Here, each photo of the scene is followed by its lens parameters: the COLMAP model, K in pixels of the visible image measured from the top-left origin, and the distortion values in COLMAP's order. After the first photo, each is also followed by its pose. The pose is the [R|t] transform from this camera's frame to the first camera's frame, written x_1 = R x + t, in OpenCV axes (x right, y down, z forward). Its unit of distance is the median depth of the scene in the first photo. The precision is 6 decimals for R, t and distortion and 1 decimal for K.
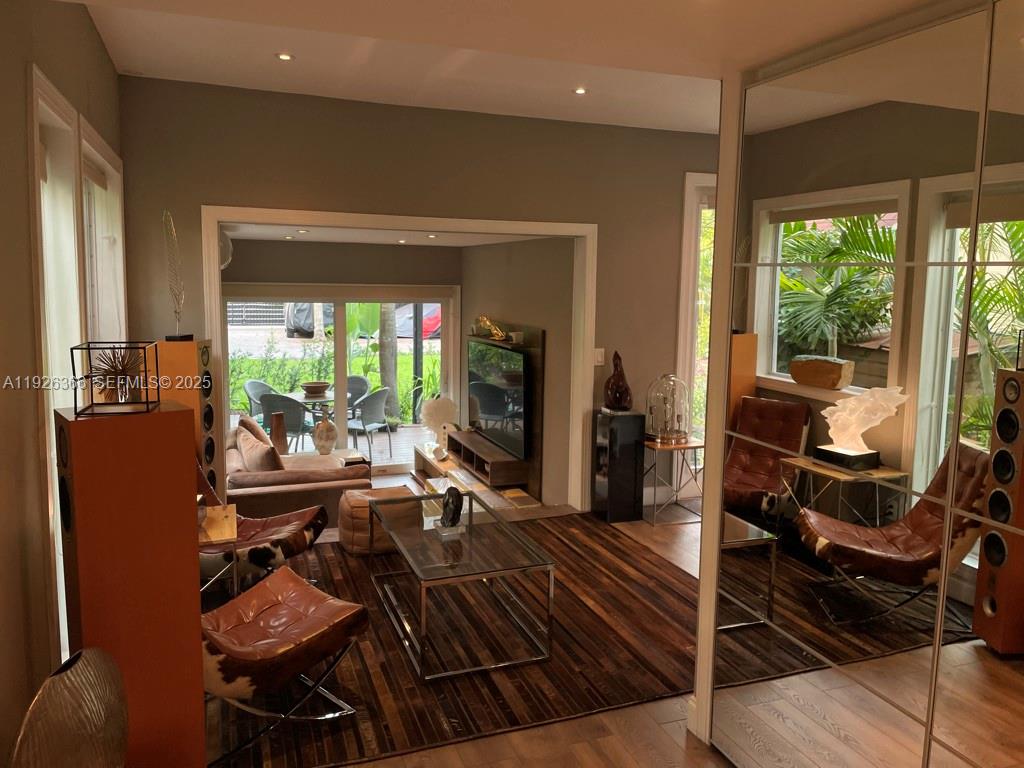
lens RADIAL K [[768.9, 0, 516.6], [0, 768.9, 372.9], [0, 0, 1]] dist [0.110781, -0.138939]
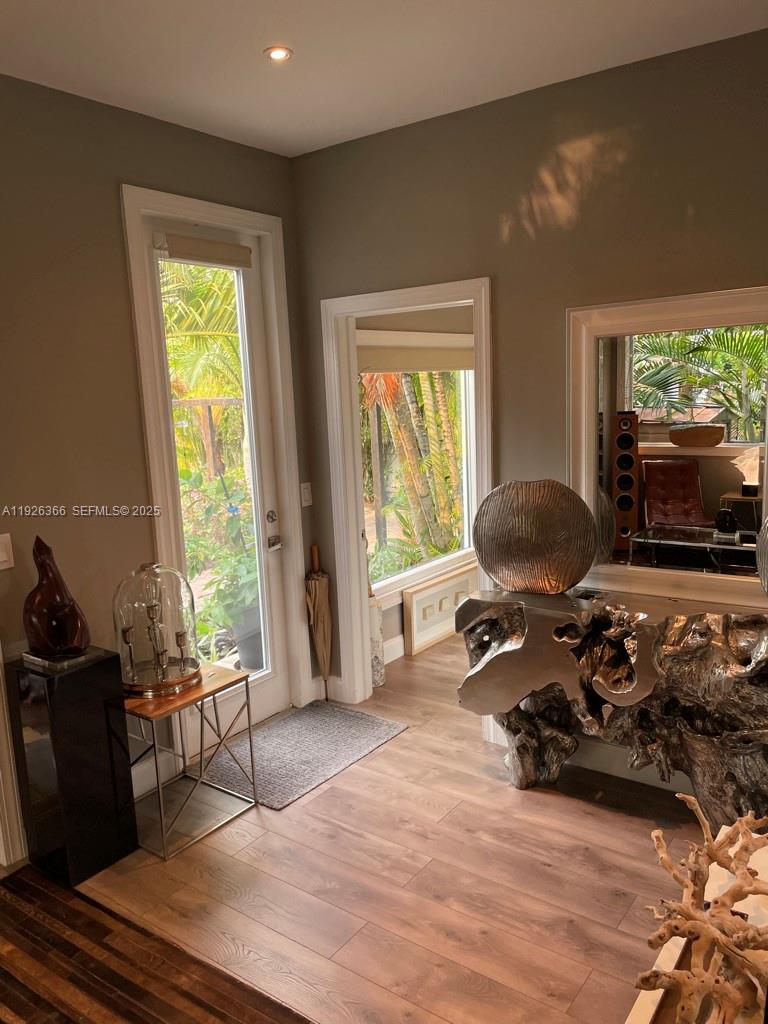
lens RADIAL K [[795.3, 0, 384.0], [0, 795.3, 512.0], [0, 0, 1]] dist [-0.000388, -0.003016]
pose [[0.837379, -0.138166, 0.528873, 0.049509], [0.123186, 0.990338, 0.063679, -0.049091], [-0.532562, 0.011827, 0.846308, 0.462698]]
